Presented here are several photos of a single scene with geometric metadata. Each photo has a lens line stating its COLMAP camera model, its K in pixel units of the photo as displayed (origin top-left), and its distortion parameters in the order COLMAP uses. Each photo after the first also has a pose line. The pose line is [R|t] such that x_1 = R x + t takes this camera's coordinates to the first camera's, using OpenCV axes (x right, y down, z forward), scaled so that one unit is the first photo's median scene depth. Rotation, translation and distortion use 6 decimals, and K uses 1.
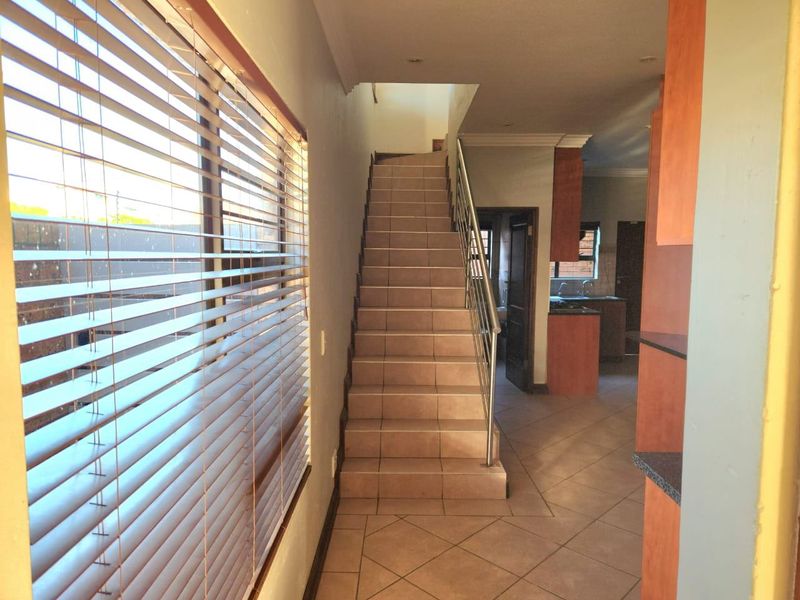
lens RADIAL K [[546.1, 0, 406.9], [0, 546.1, 304.8], [0, 0, 1]] dist [0.026201, -0.014165]
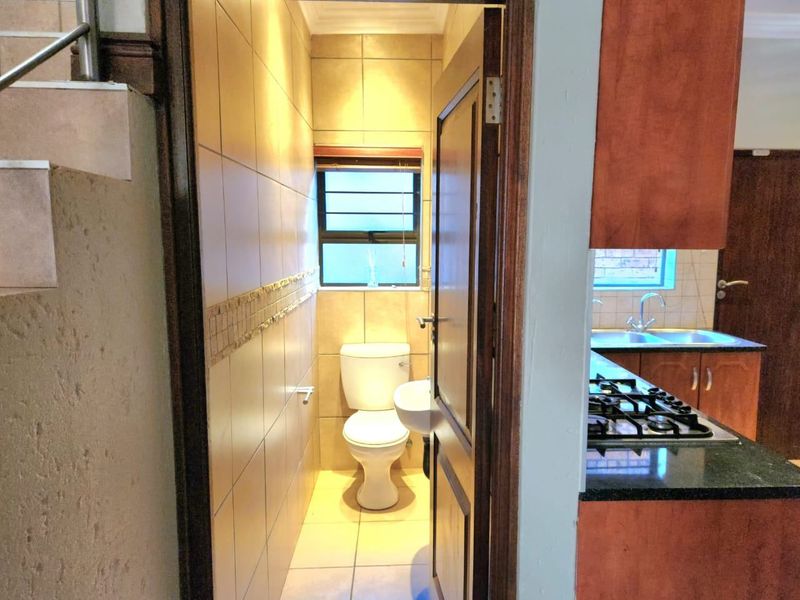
lens RADIAL K [[546.1, 0, 422.3], [0, 546.1, 307.1], [0, 0, 1]] dist [0.026201, -0.014165]
pose [[0.999693, -0.006582, 0.023875, 0.200619], [0.005839, 0.999501, 0.031055, -0.064674], [-0.024067, -0.030906, 0.999232, 0.804429]]
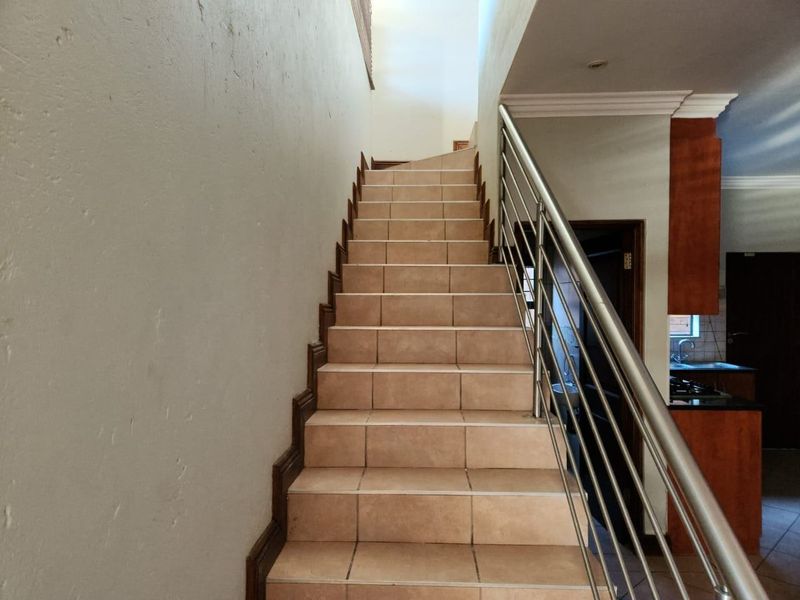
lens RADIAL K [[546.1, 0, 400.3], [0, 546.1, 305.7], [0, 0, 1]] dist [0.026201, -0.014165]
pose [[0.999153, -0.005664, -0.040754, 0.008983], [0.002307, 0.996632, -0.081969, -0.042030], [0.041081, 0.081806, 0.995801, 0.417987]]
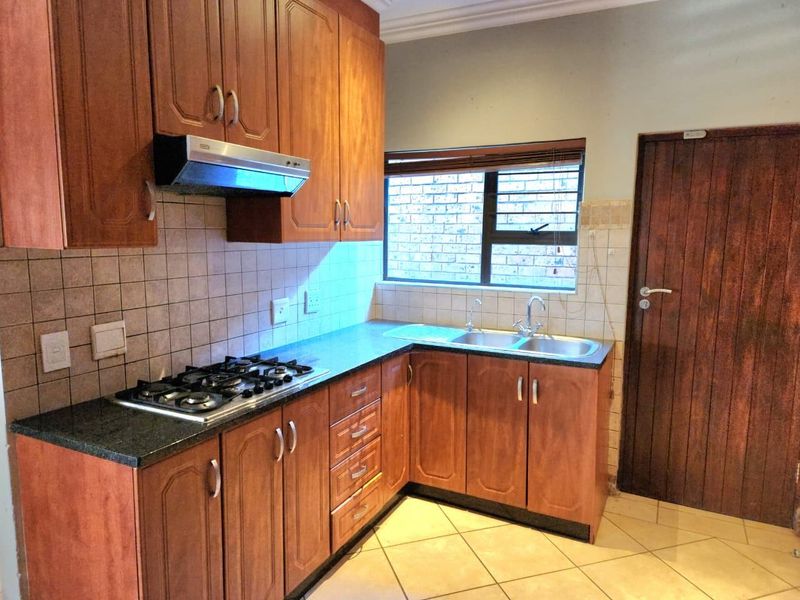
lens RADIAL K [[546.1, 0, 433.7], [0, 546.1, 305.7], [0, 0, 1]] dist [0.026201, -0.014165]
pose [[0.898963, 0.059493, -0.433965, 0.581380], [-0.048289, 0.998155, 0.036808, -0.065358], [0.435354, -0.012134, 0.900178, 0.849817]]
